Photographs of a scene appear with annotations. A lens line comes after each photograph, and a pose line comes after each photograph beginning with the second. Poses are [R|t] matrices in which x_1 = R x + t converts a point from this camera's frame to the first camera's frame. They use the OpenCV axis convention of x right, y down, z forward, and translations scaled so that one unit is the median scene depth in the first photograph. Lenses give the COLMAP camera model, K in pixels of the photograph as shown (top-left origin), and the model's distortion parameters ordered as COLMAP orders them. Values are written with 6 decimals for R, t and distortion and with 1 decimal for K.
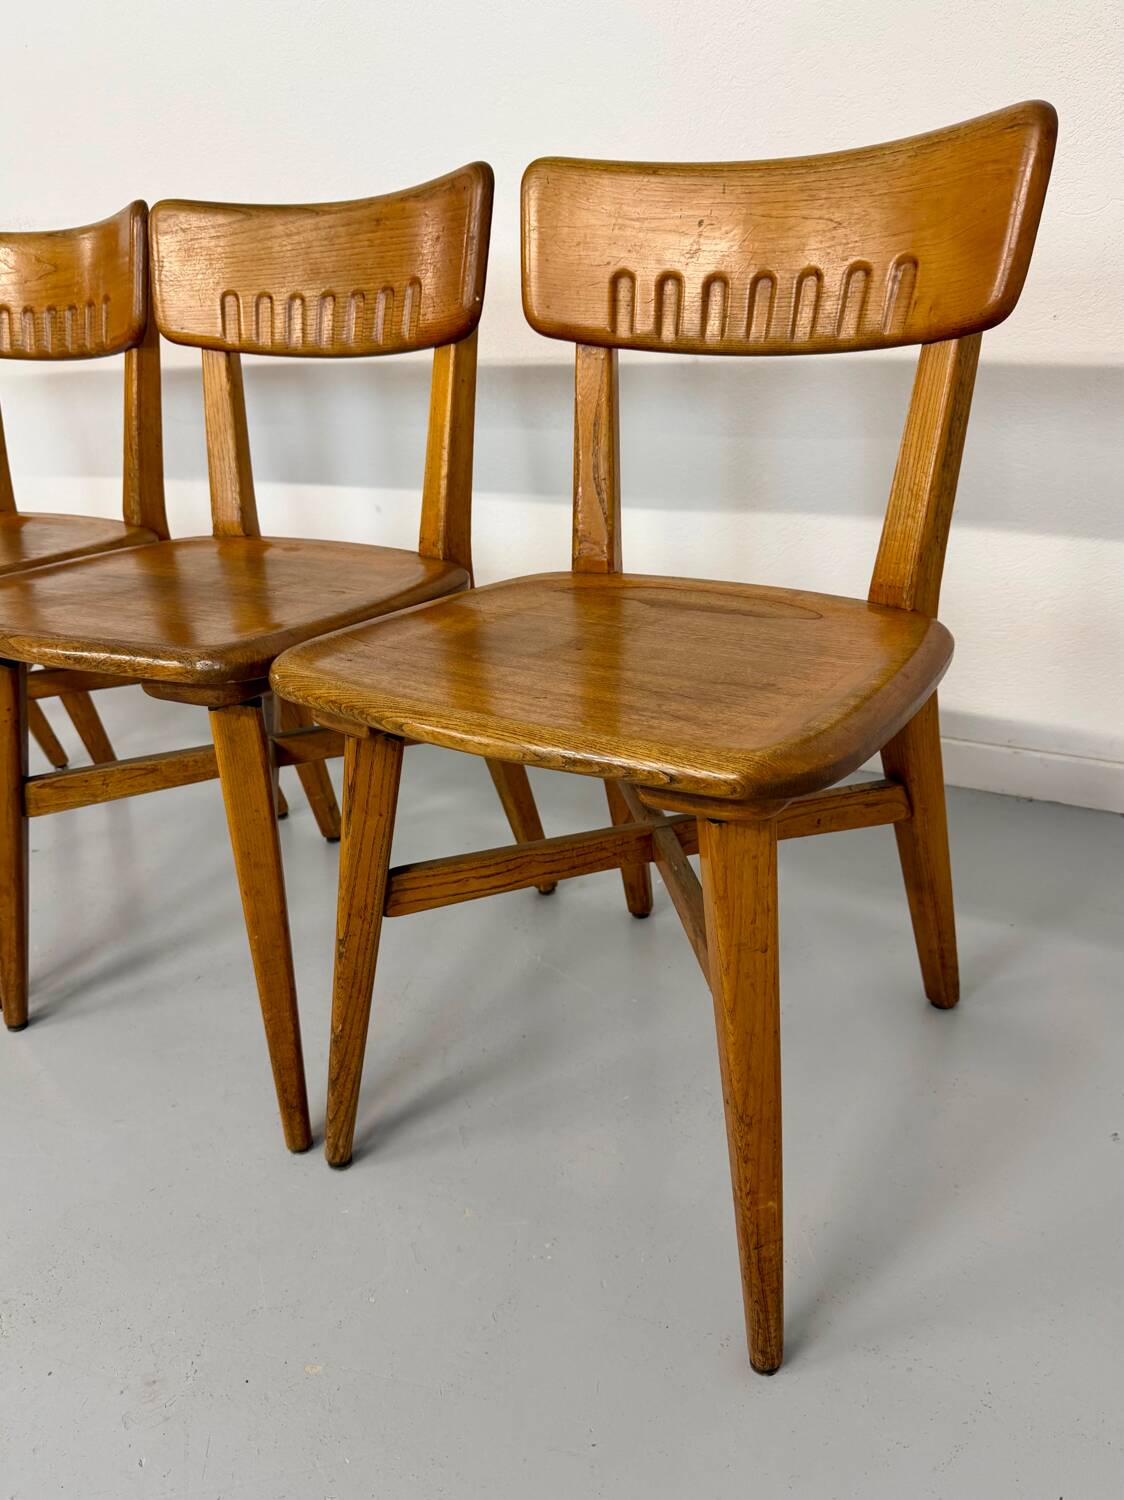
lens RADIAL K [[1190.5, 0, 562.0], [0, 1190.5, 750.0], [0, 0, 1]] dist [0.057973, -0.110442]
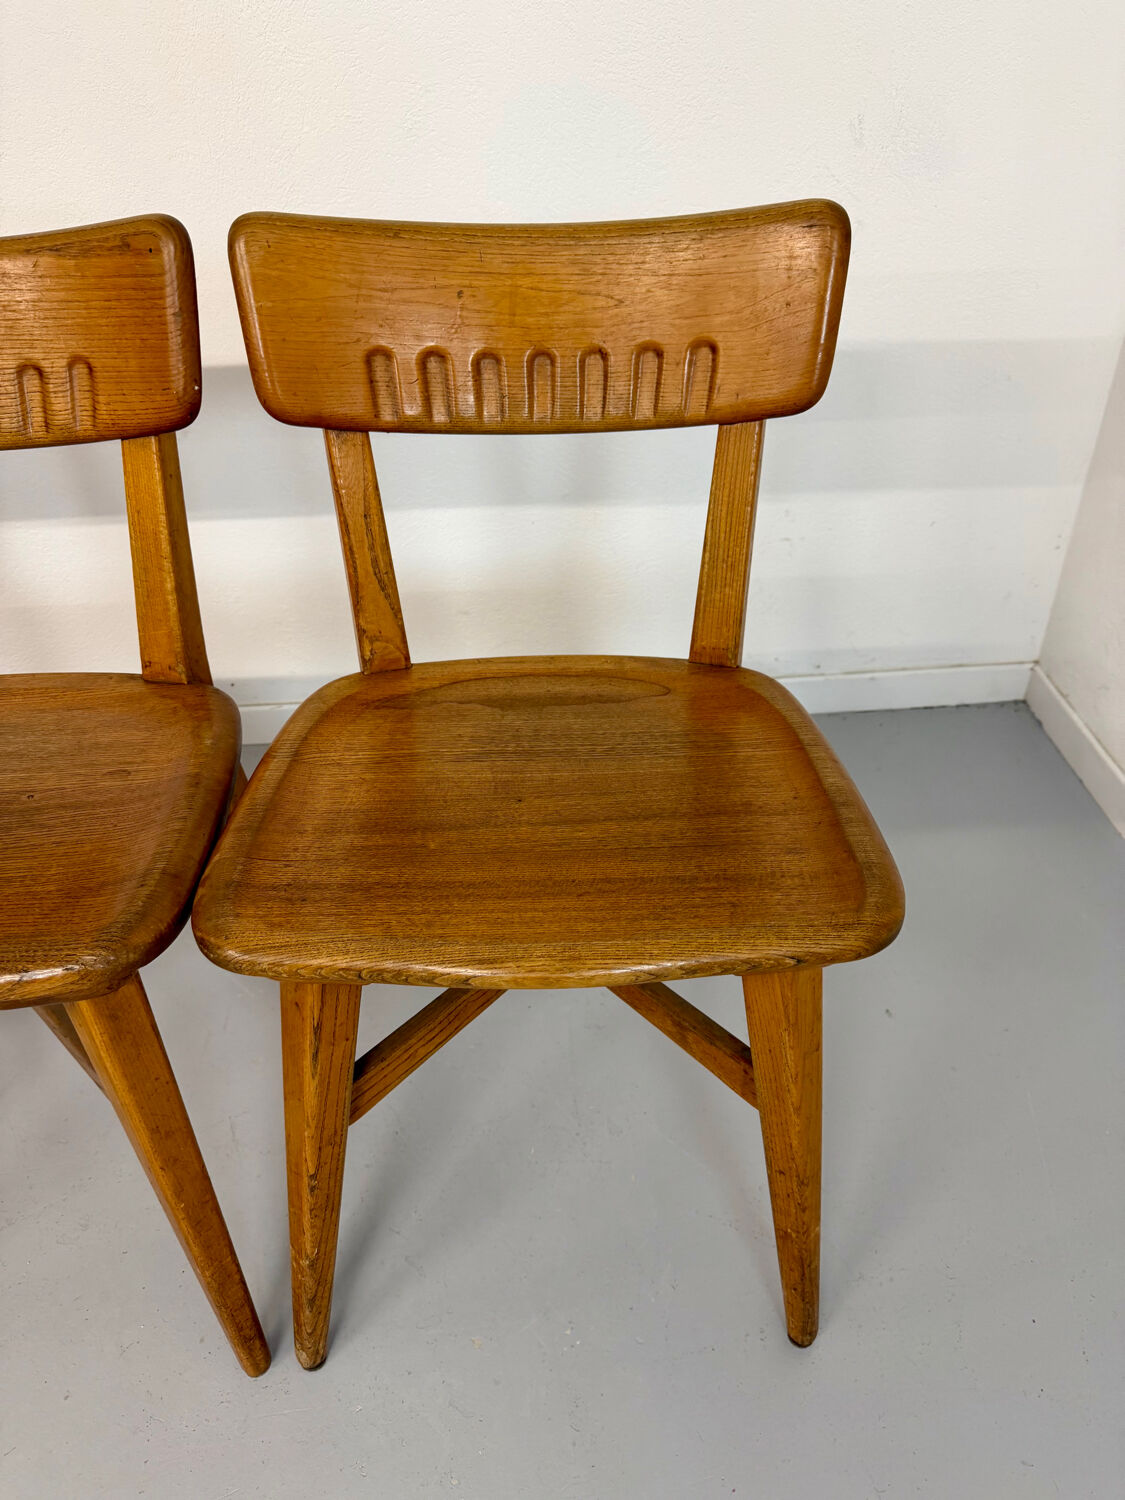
lens RADIAL K [[1071.1, 0, 563.6], [0, 1071.1, 756.4], [0, 0, 1]] dist [0.180413, -0.401273]
pose [[0.814388, -0.284333, 0.505892, -0.335079], [0.197097, 0.955447, 0.219714, -0.264002], [-0.545825, -0.079223, 0.834146, 0.228016]]
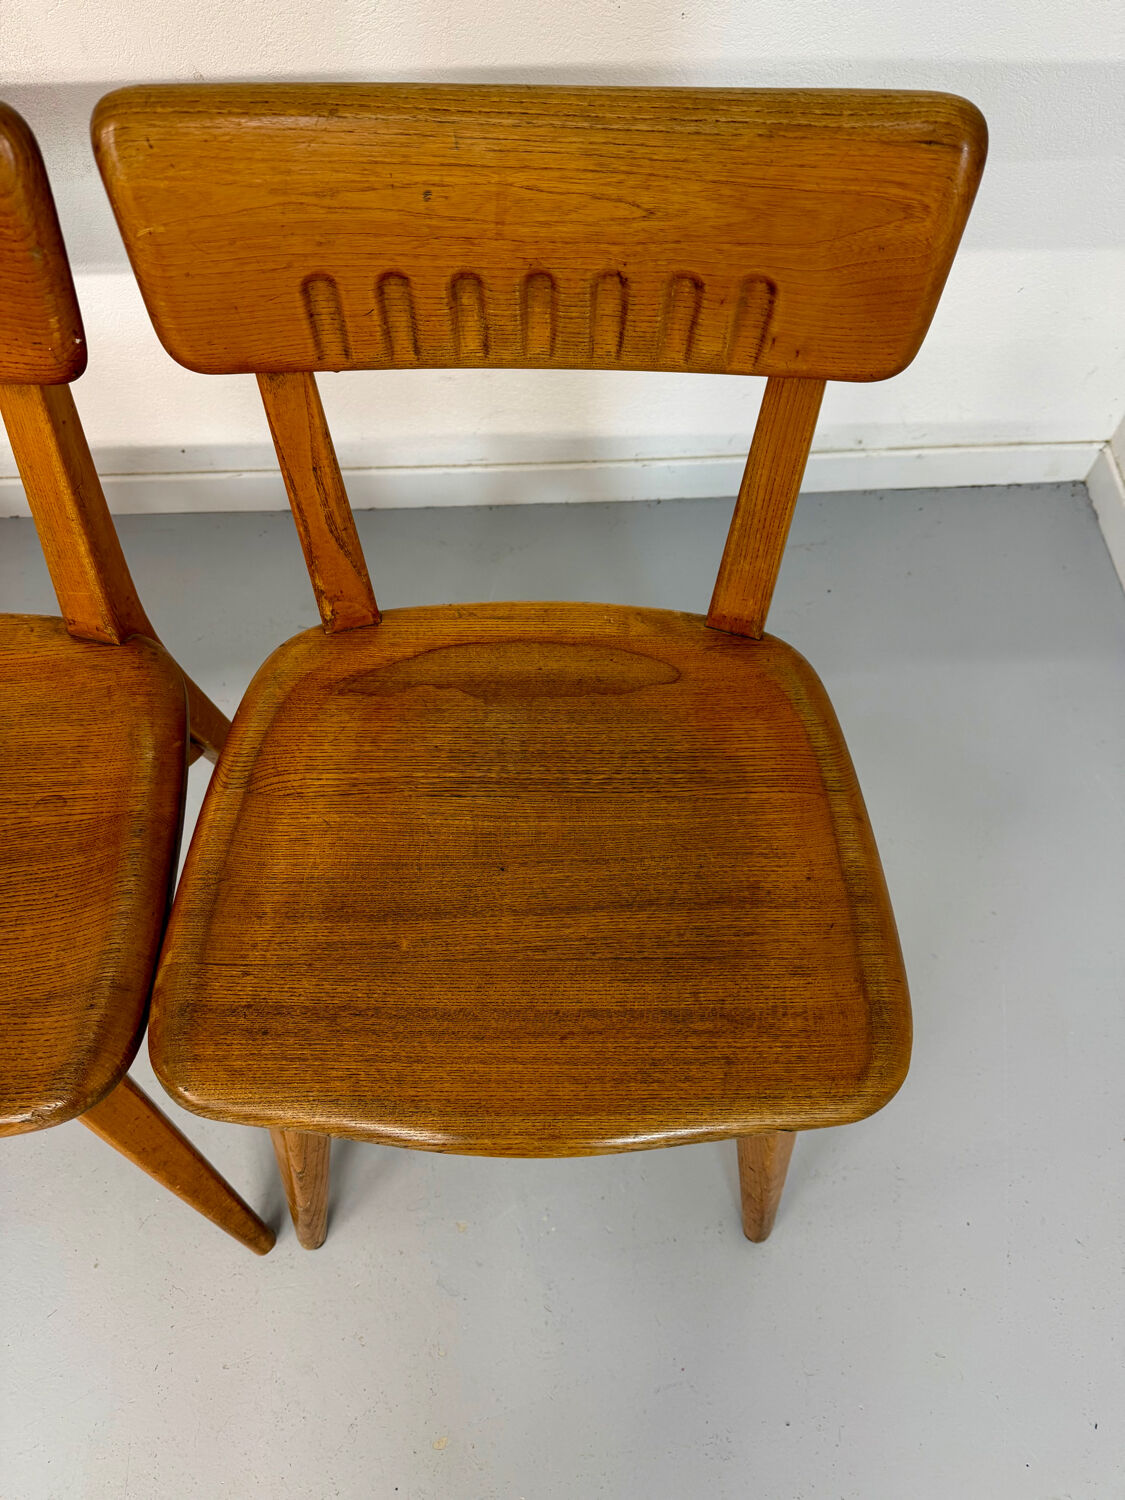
lens RADIAL K [[1068.9, 0, 562.5], [0, 1068.9, 750.0], [0, 0, 1]] dist [0.119747, -0.215082]
pose [[0.826429, -0.437041, 0.354979, -0.163539], [0.169329, 0.794202, 0.583584, -0.521558], [-0.536975, -0.422183, 0.730356, 0.388872]]
